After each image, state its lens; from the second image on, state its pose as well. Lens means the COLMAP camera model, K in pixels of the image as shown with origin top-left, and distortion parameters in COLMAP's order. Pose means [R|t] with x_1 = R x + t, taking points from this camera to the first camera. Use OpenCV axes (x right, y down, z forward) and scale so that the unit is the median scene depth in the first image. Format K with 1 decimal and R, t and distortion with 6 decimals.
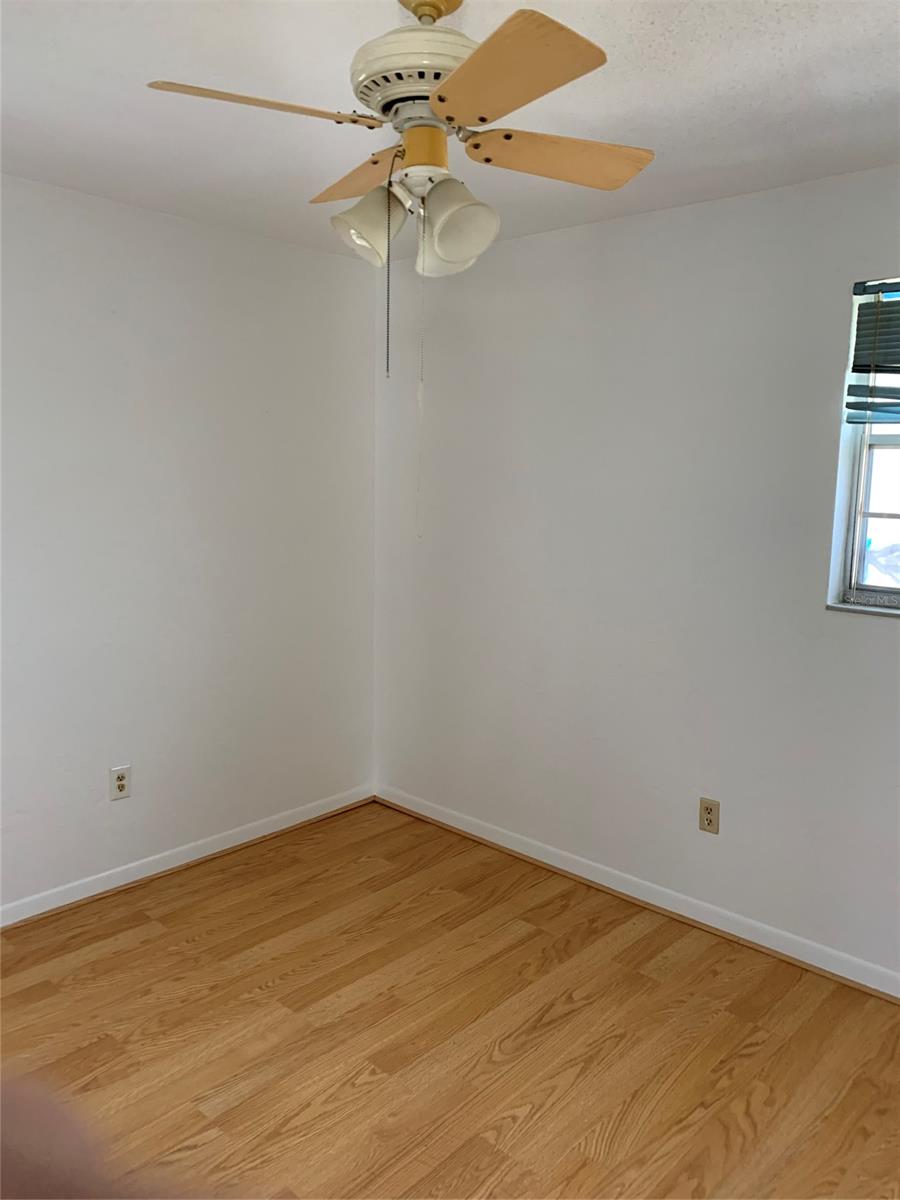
lens RADIAL K [[914.3, 0, 444.8], [0, 914.3, 596.7], [0, 0, 1]] dist [0.044638, -0.000038]
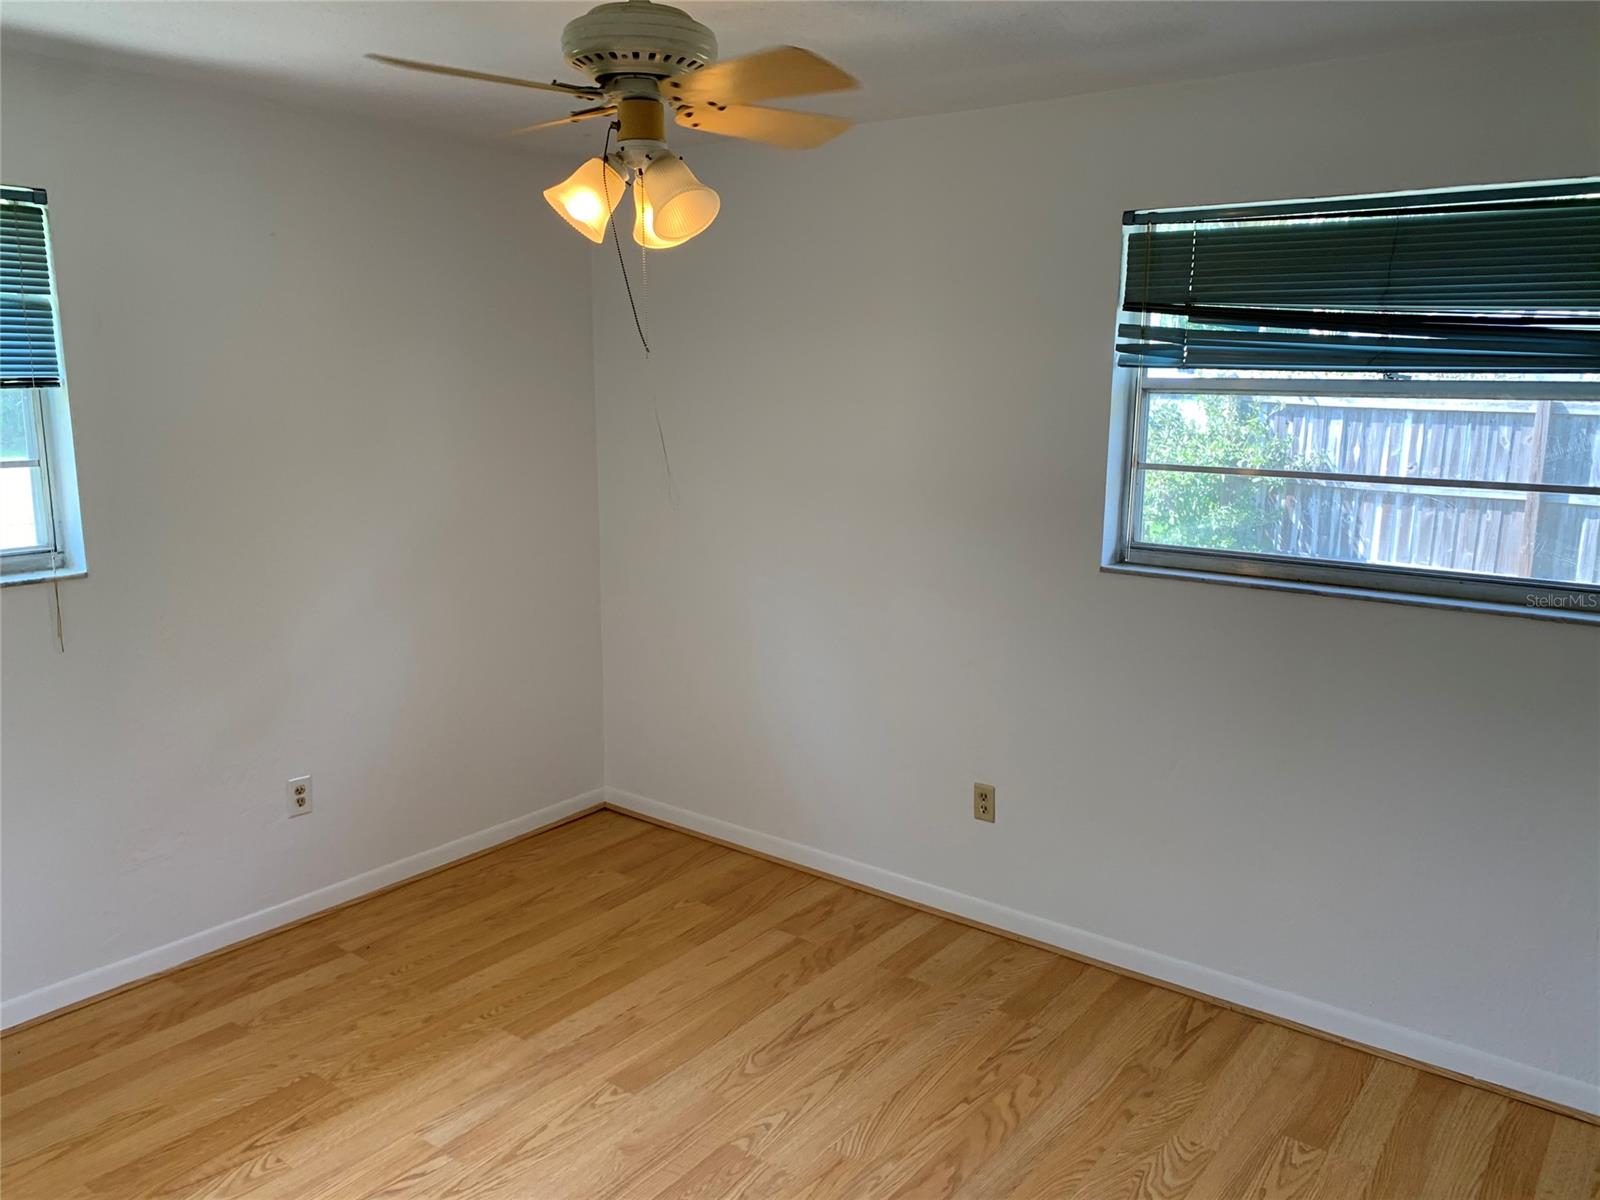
lens RADIAL K [[1226.3, 0, 800.7], [0, 1226.3, 592.3], [0, 0, 1]] dist [0.143601, -0.241287]
pose [[0.995587, -0.027732, 0.089646, 0.007911], [0.023943, 0.998785, 0.043069, -0.026545], [-0.090732, -0.040733, 0.995042, -0.199692]]
